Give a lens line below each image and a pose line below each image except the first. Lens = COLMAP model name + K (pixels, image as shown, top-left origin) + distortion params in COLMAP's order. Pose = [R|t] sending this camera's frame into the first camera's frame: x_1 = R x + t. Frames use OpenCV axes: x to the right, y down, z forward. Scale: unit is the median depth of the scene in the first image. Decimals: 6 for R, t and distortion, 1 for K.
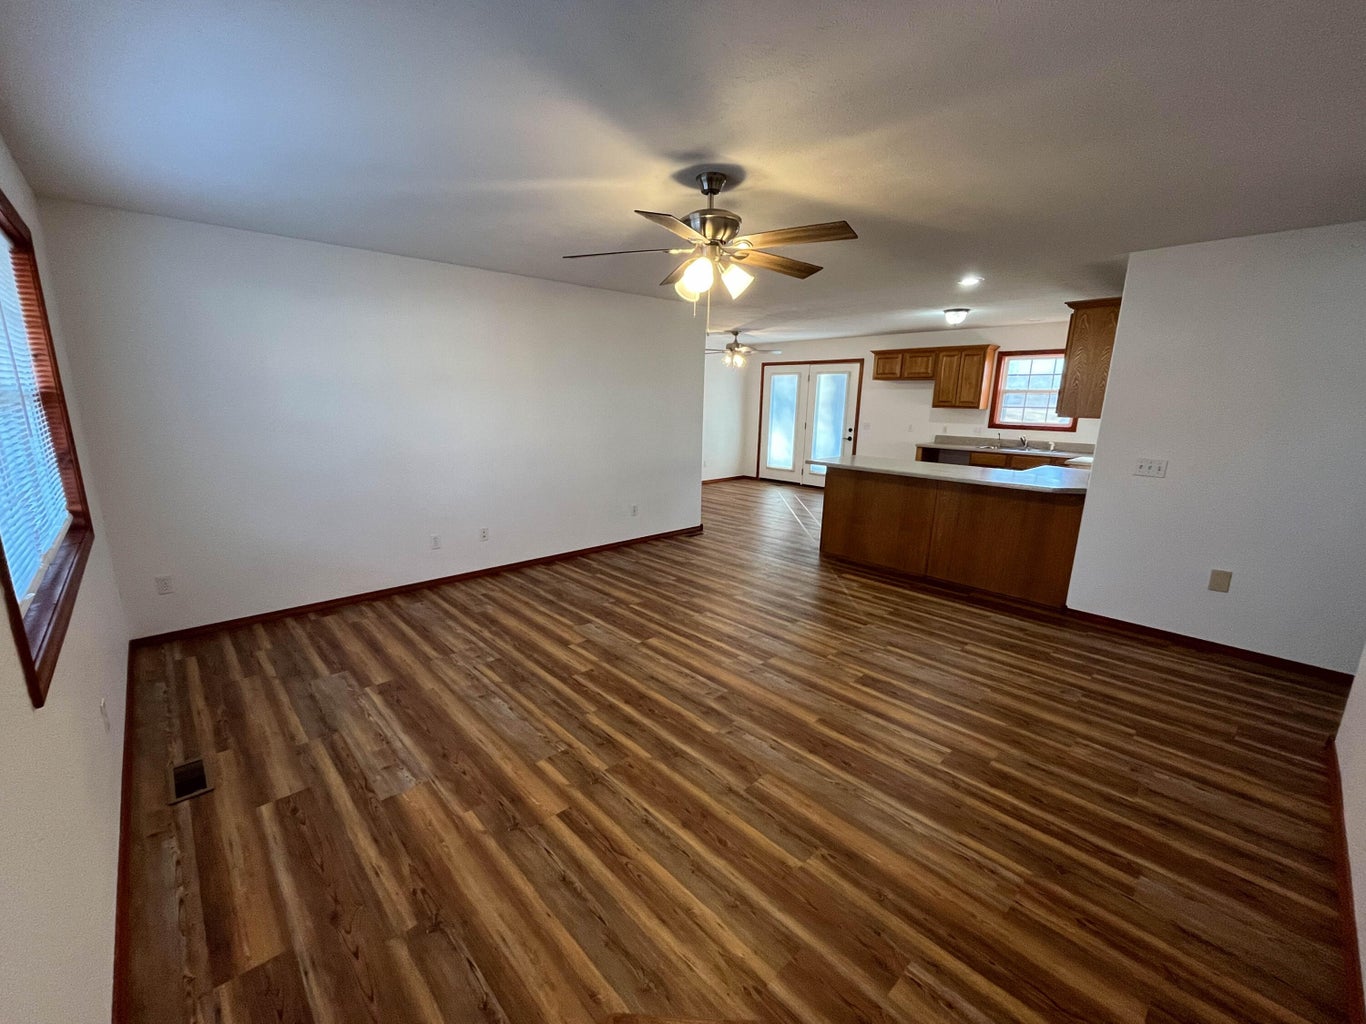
lens RADIAL K [[551.2, 0, 676.4], [0, 551.2, 515.9], [0, 0, 1]] dist [-0.000923, -0.000332]
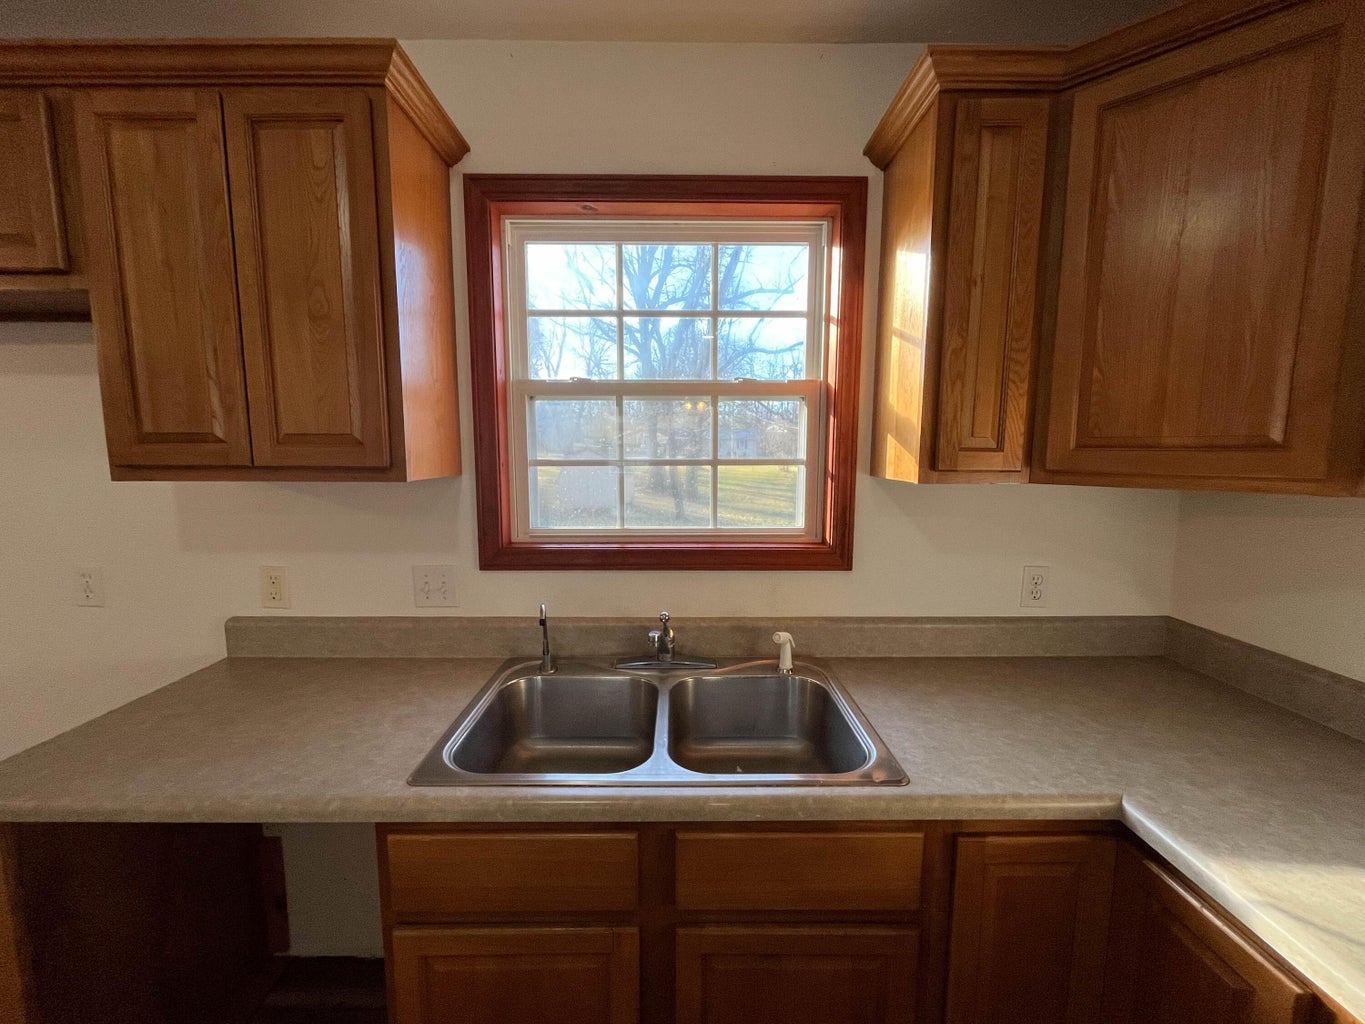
lens RADIAL K [[550.8, 0, 675.9], [0, 550.8, 515.9], [0, 0, 1]] dist [-0.000923, -0.000332]
pose [[0.680747, -0.100002, 0.725661, 0.444835], [0.164760, 0.986157, -0.018661, -0.153828], [-0.713749, 0.132264, 0.687800, 0.765422]]
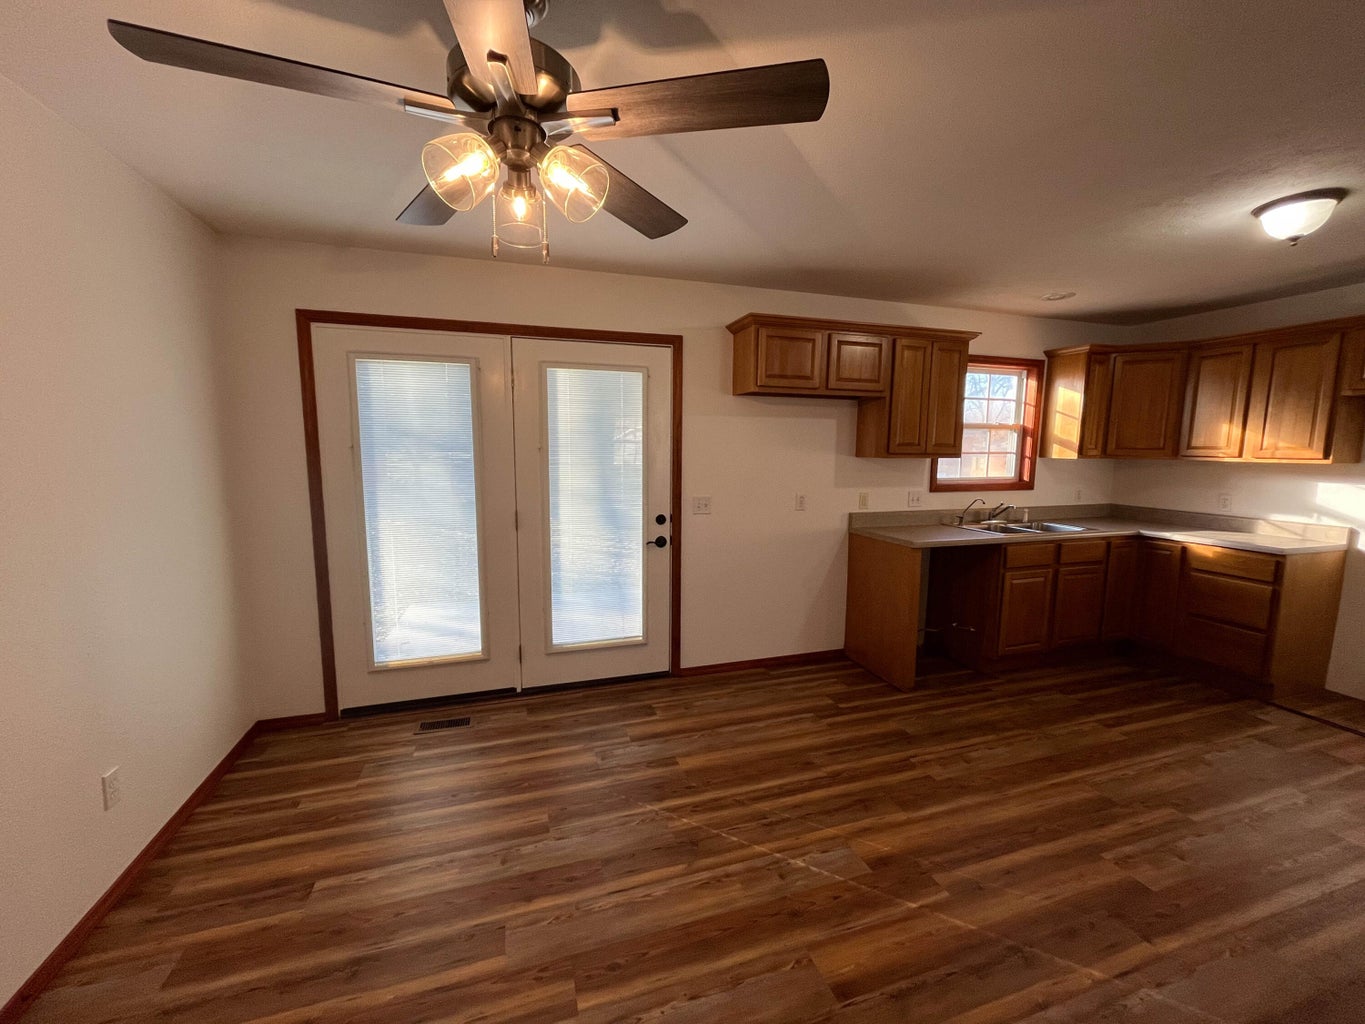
lens RADIAL K [[550.8, 0, 675.9], [0, 550.8, 515.9], [0, 0, 1]] dist [-0.000923, -0.000332]
pose [[0.428625, -0.127232, 0.894479, -0.025008], [0.191104, 0.980401, 0.047878, -0.197952], [-0.883040, 0.150417, 0.444539, 0.927709]]
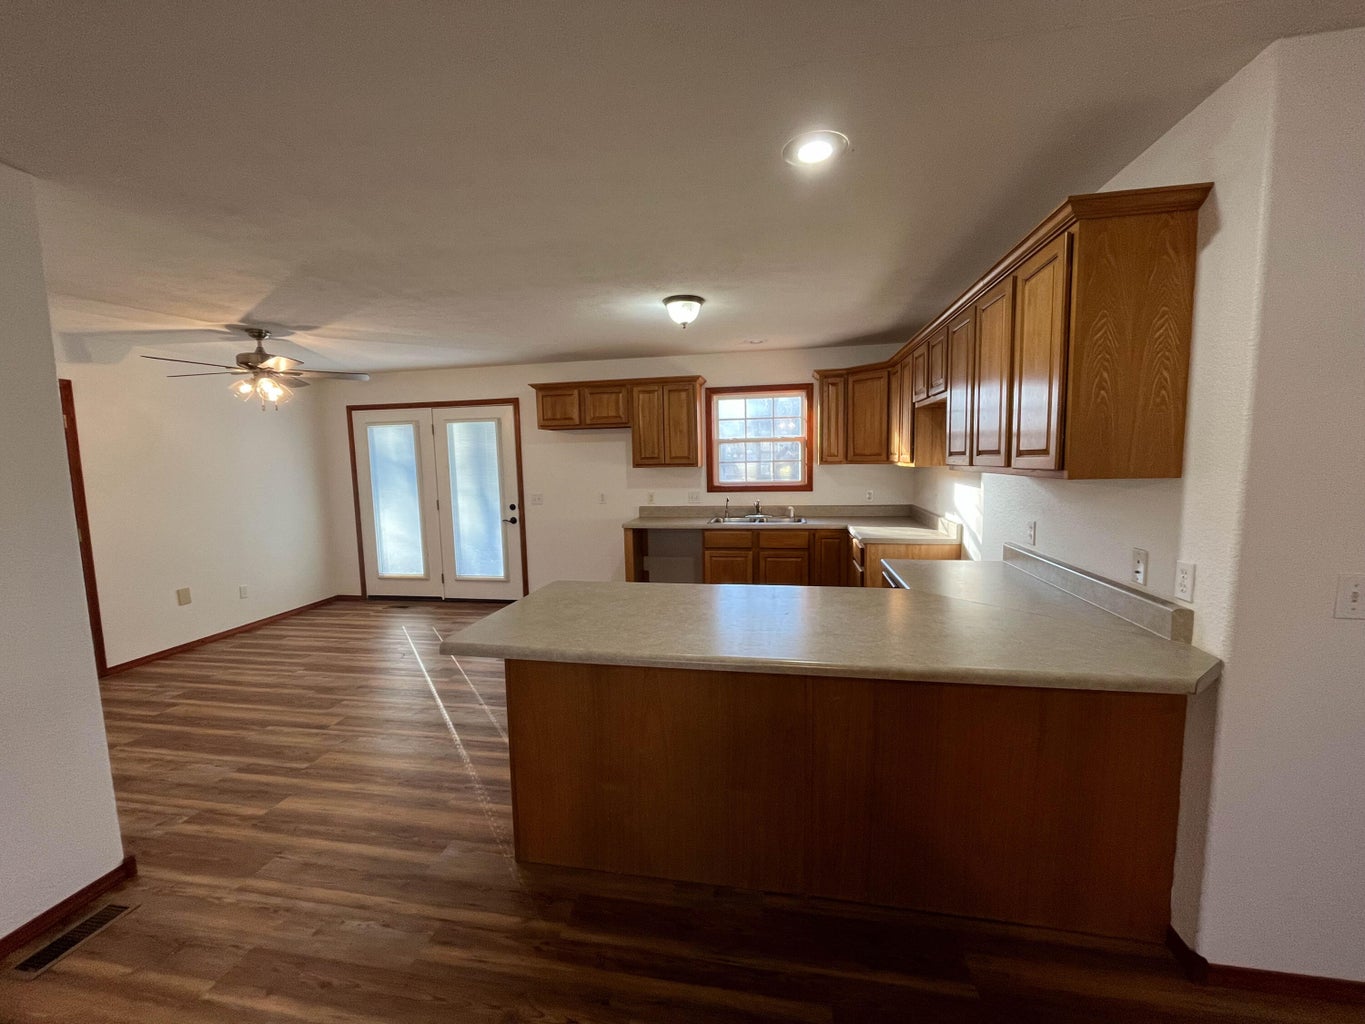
lens RADIAL K [[550.8, 0, 675.9], [0, 550.8, 515.9], [0, 0, 1]] dist [-0.000923, -0.000332]
pose [[0.807453, -0.095063, 0.582223, 0.107877], [0.158815, 0.985523, -0.059340, -0.087965], [-0.568153, 0.140380, 0.810861, 0.423090]]
